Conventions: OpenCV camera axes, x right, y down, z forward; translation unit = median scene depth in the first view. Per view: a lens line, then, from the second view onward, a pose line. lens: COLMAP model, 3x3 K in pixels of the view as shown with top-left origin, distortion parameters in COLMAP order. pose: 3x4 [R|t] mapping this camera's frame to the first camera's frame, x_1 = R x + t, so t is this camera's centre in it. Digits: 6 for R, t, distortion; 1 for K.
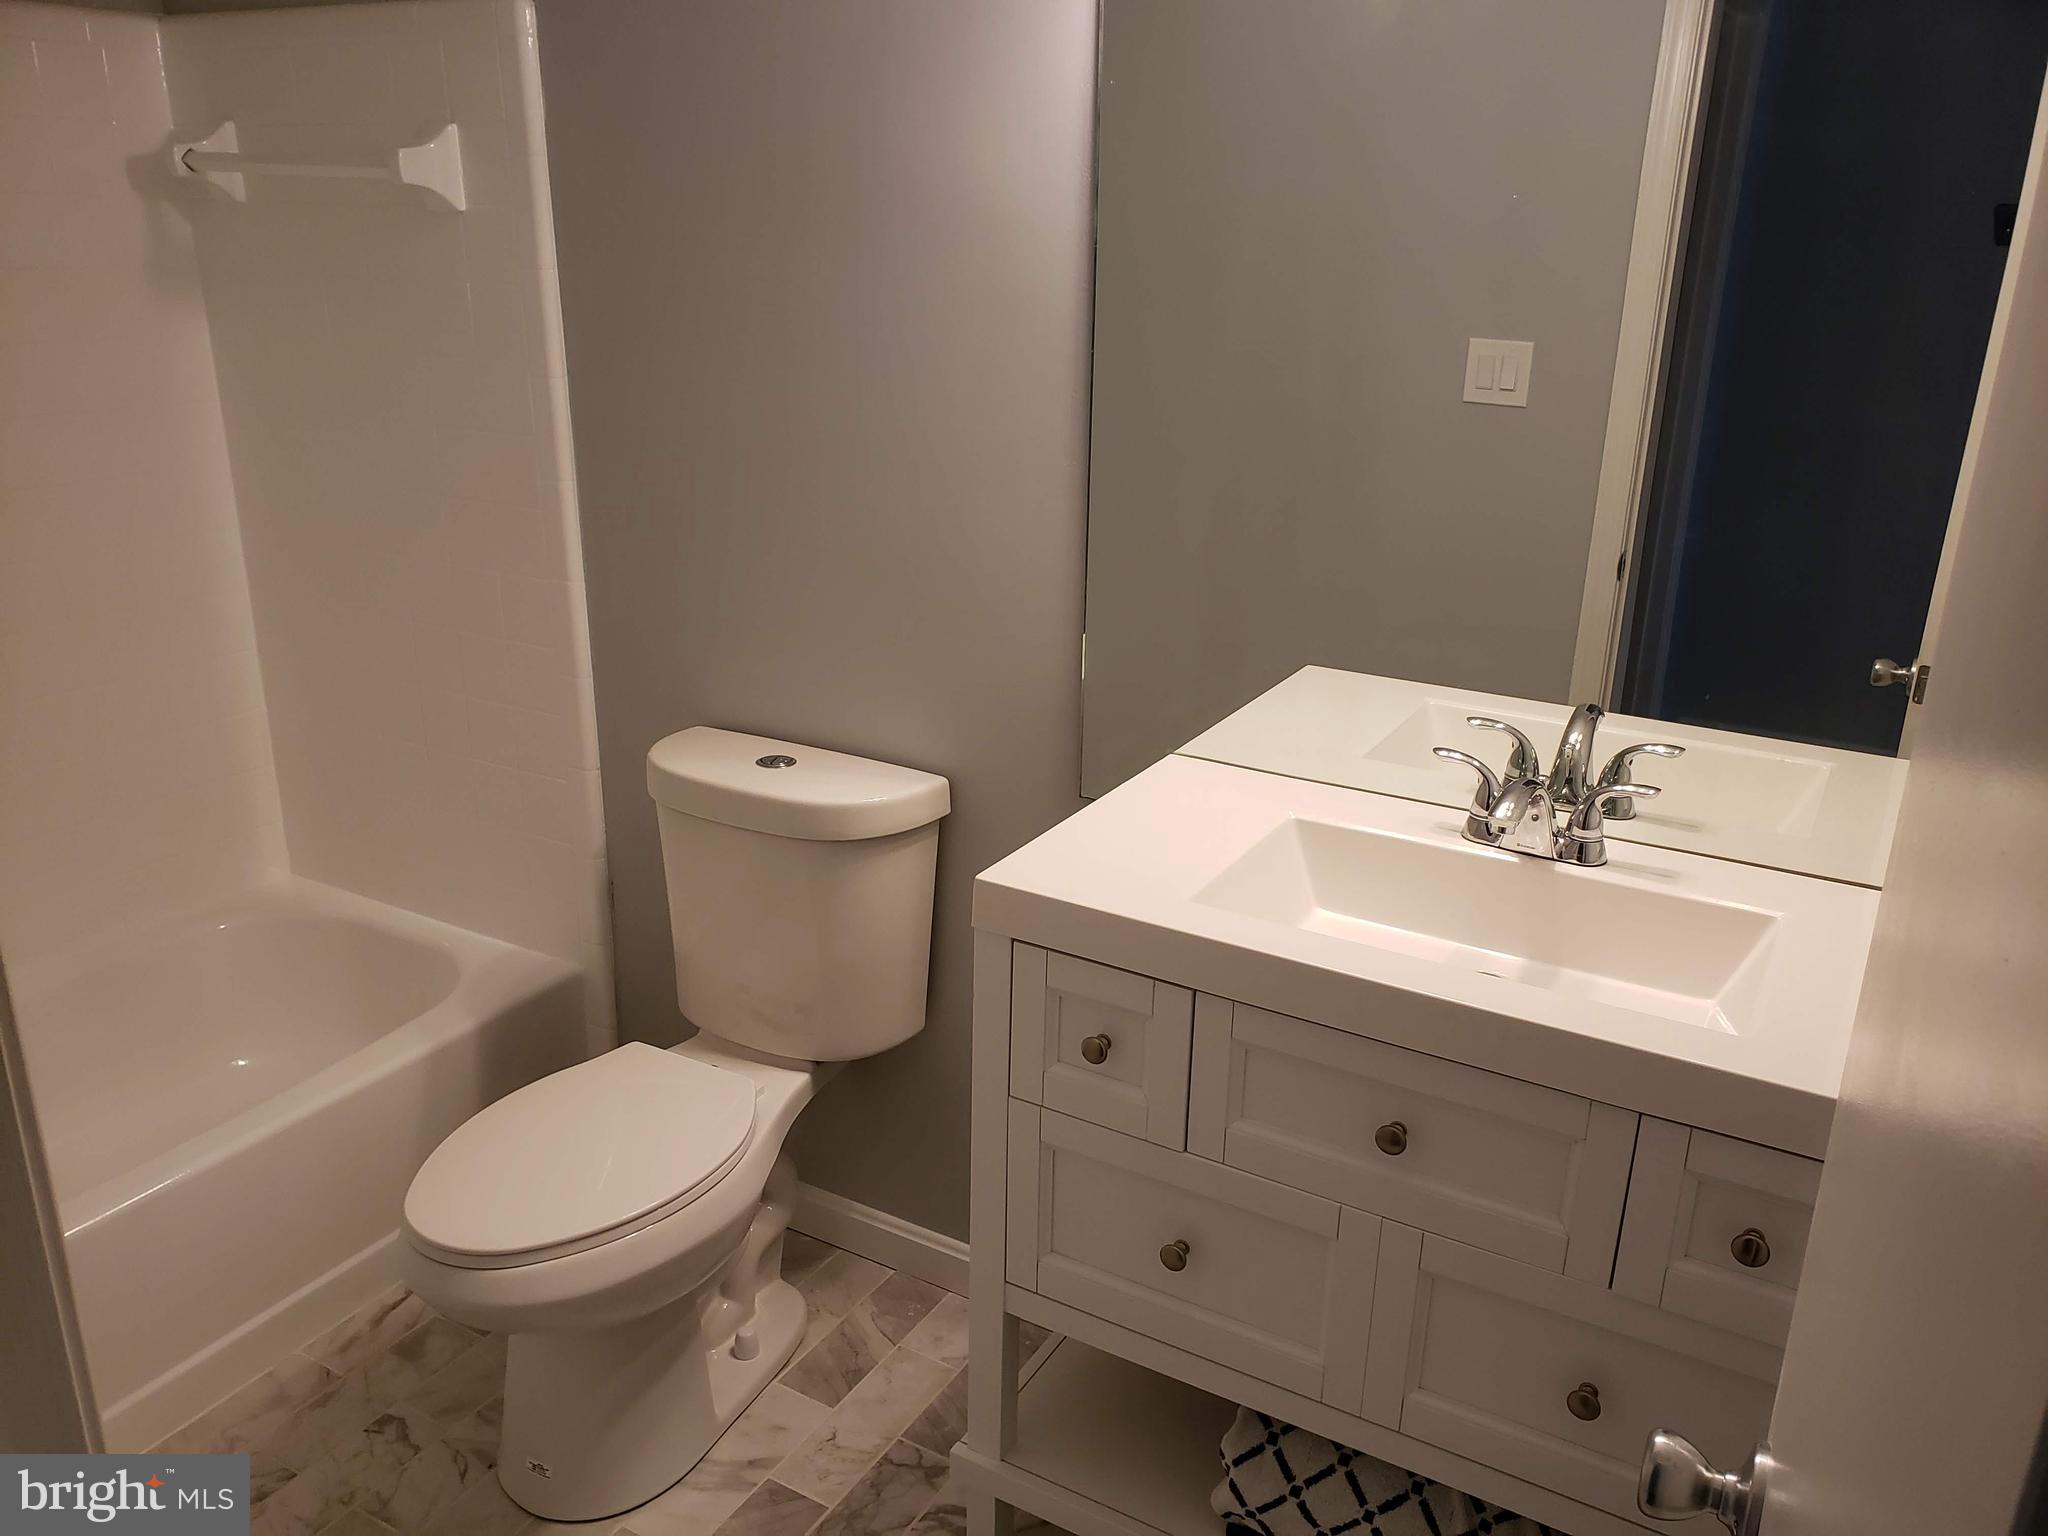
lens RADIAL K [[1585.5, 0, 1020.6], [0, 1585.5, 778.5], [0, 0, 1]] dist [0.037280, -0.039655]
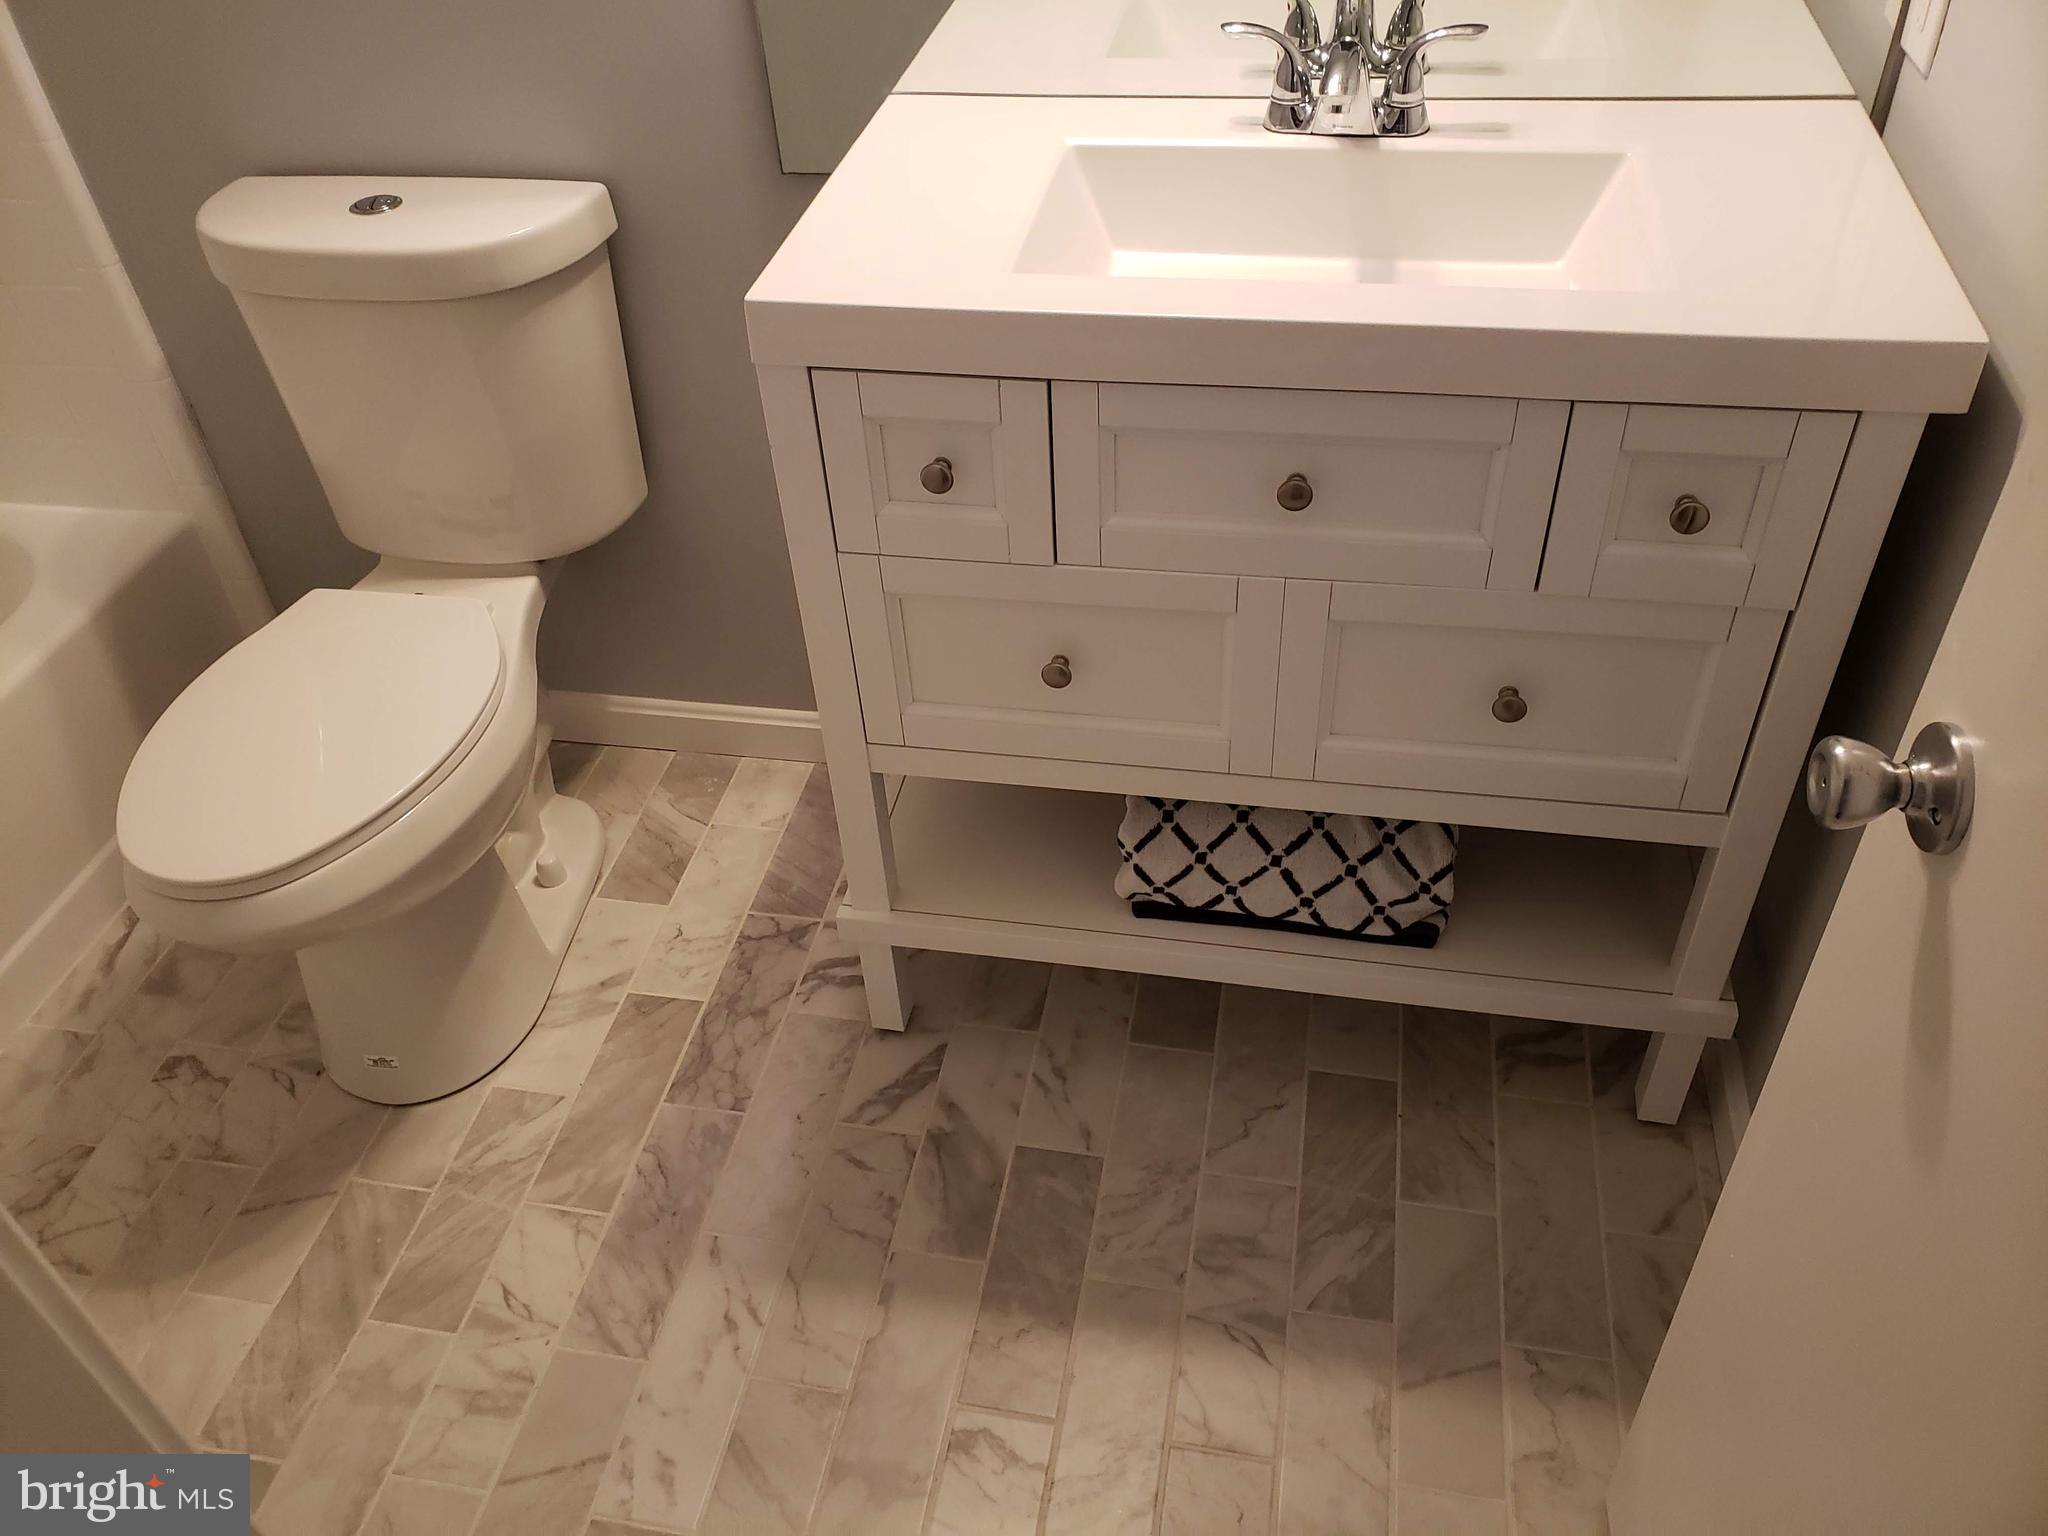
lens RADIAL K [[1585.5, 0, 1017.5], [0, 1585.5, 736.0], [0, 0, 1]] dist [0.037280, -0.039655]
pose [[0.941831, -0.267505, 0.203460, -0.093559], [0.178800, 0.911411, 0.370623, -0.006979], [-0.284579, -0.312685, 0.906225, 0.131197]]
